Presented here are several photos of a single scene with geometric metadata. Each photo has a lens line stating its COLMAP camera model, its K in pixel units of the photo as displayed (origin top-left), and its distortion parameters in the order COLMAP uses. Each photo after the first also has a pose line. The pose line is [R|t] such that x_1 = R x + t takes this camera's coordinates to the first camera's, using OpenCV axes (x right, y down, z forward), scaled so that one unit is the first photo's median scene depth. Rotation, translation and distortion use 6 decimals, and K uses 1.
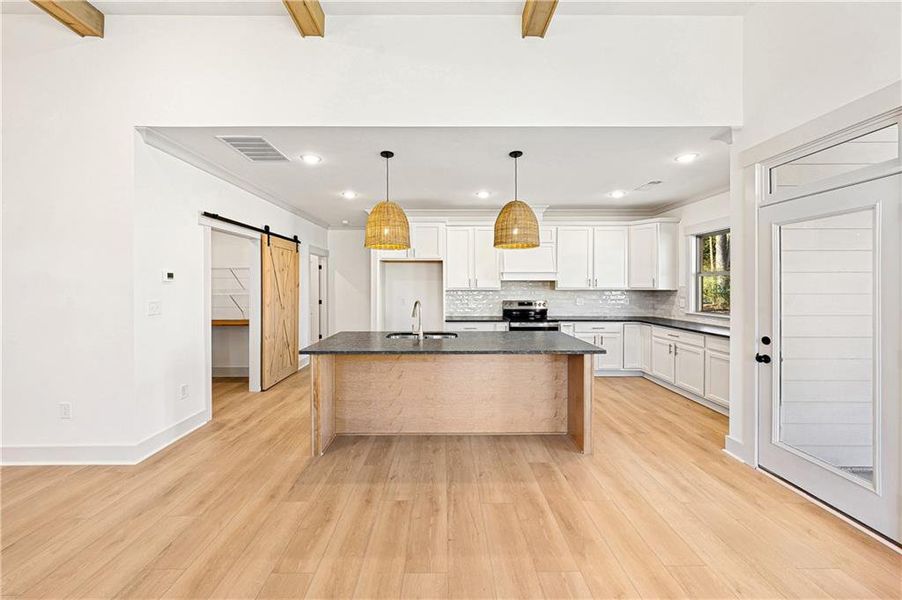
lens RADIAL K [[324.7, 0, 447.8], [0, 324.7, 286.7], [0, 0, 1]] dist [-0.000820, -0.000069]
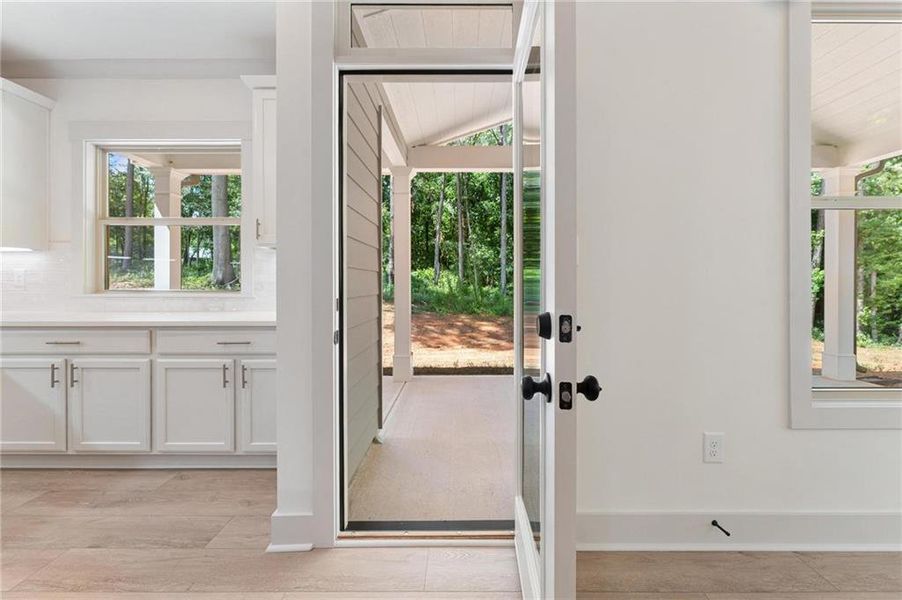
lens RADIAL K [[366.8, 0, 451.3], [0, 366.8, 282.6], [0, 0, 1]] dist [0.000455, 0.000122]
pose [[0.007069, -0.000978, 0.999975, 0.247968], [-0.001081, 0.999999, 0.000986, 0.083746], [-0.999974, -0.001088, 0.007068, 0.585759]]
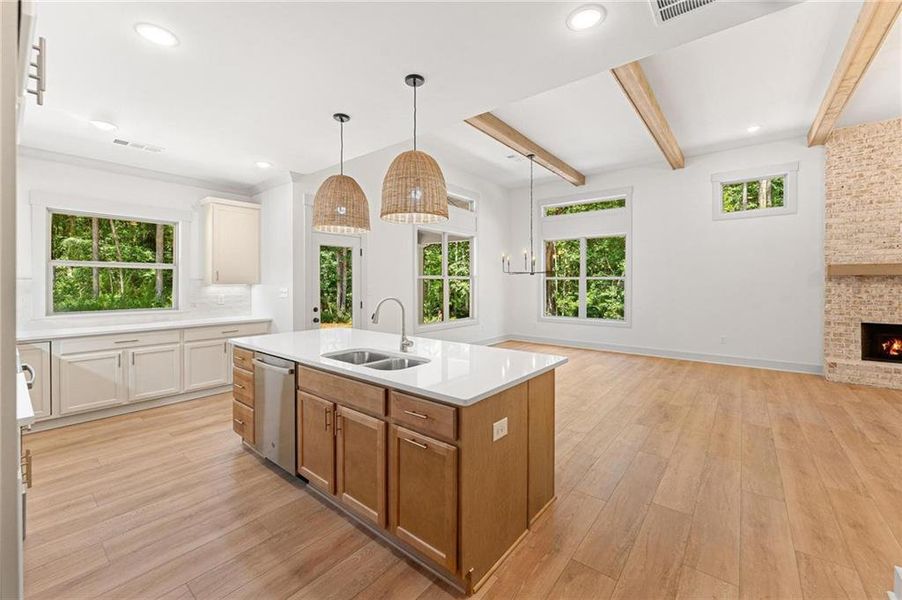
lens RADIAL K [[366.8, 0, 451.3], [0, 366.8, 282.6], [0, 0, 1]] dist [0.000455, 0.000122]
pose [[-0.768147, 0.006039, 0.640245, -0.600809], [0.003641, 0.999981, -0.005063, 0.018460], [-0.640263, -0.001558, -0.768154, 1.459567]]
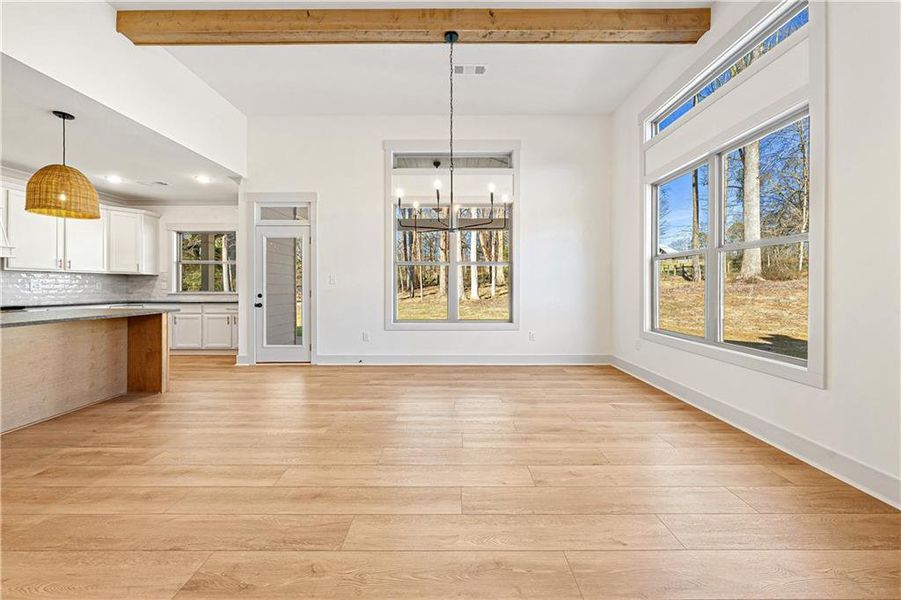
lens RADIAL K [[318.6, 0, 450.8], [0, 318.6, 287.1], [0, 0, 1]] dist [0.000257, 0.000013]
pose [[0.014168, -0.002150, 0.999897, -0.645560], [0.002583, 0.999994, 0.002114, 0.081129], [-0.999896, 0.002552, 0.014174, -0.117859]]
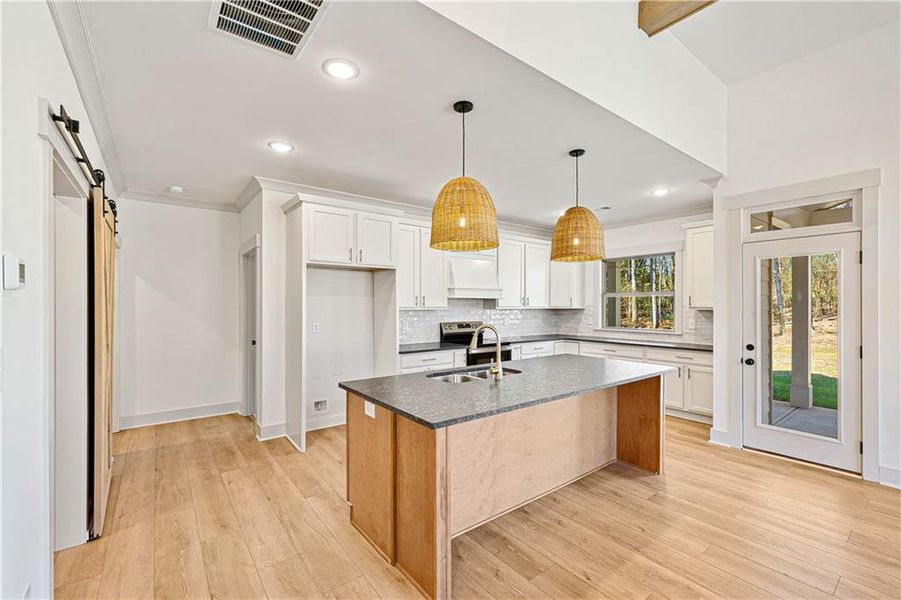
lens RADIAL K [[382.7, 0, 451.3], [0, 382.7, 305.6], [0, 0, 1]] dist [0.000776, -0.000044]
pose [[0.798255, -0.000086, 0.602319, -0.629982], [-0.000302, 1.000000, 0.000543, -0.000251], [-0.602319, -0.000616, 0.798255, 0.359600]]
